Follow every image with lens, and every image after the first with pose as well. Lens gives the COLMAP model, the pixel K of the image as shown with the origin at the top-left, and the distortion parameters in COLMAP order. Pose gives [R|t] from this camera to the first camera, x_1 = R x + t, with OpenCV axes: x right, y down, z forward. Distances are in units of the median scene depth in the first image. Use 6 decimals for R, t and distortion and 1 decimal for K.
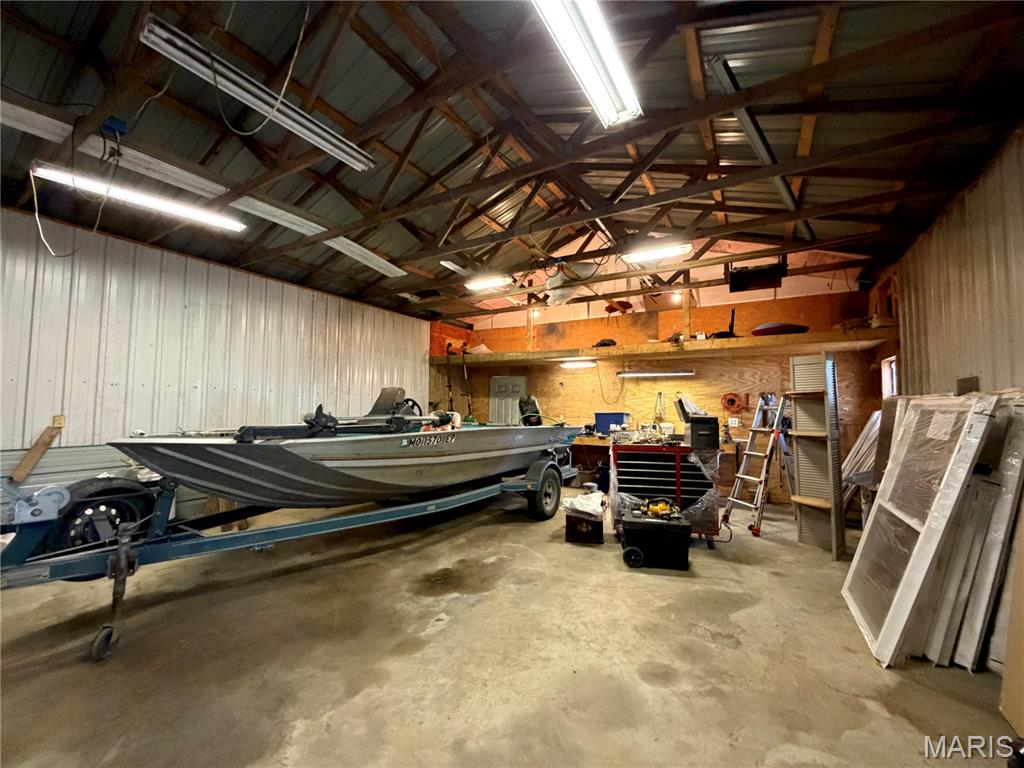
lens RADIAL K [[409.1, 0, 509.0], [0, 409.1, 385.4], [0, 0, 1]] dist [-0.000221, -0.000053]
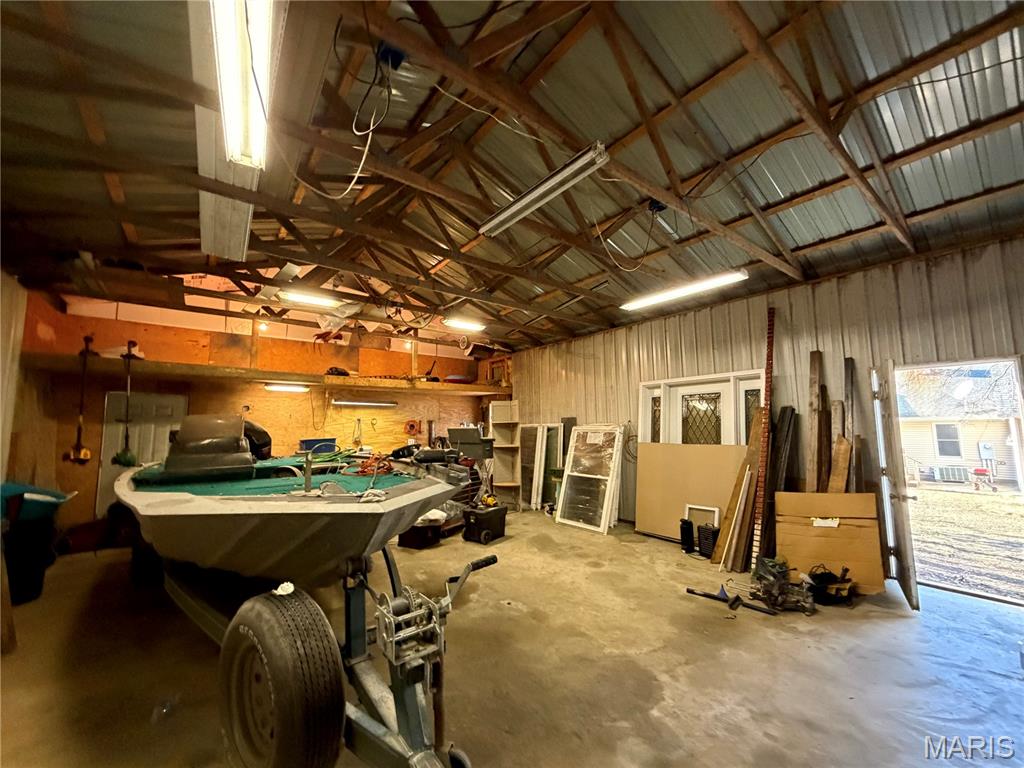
lens RADIAL K [[409.1, 0, 509.0], [0, 409.1, 385.4], [0, 0, 1]] dist [-0.000221, -0.000053]
pose [[0.366938, 0.079793, 0.926817, -1.262599], [-0.034256, 0.996798, -0.072255, -0.019552], [-0.929614, -0.005235, 0.368497, 0.465053]]
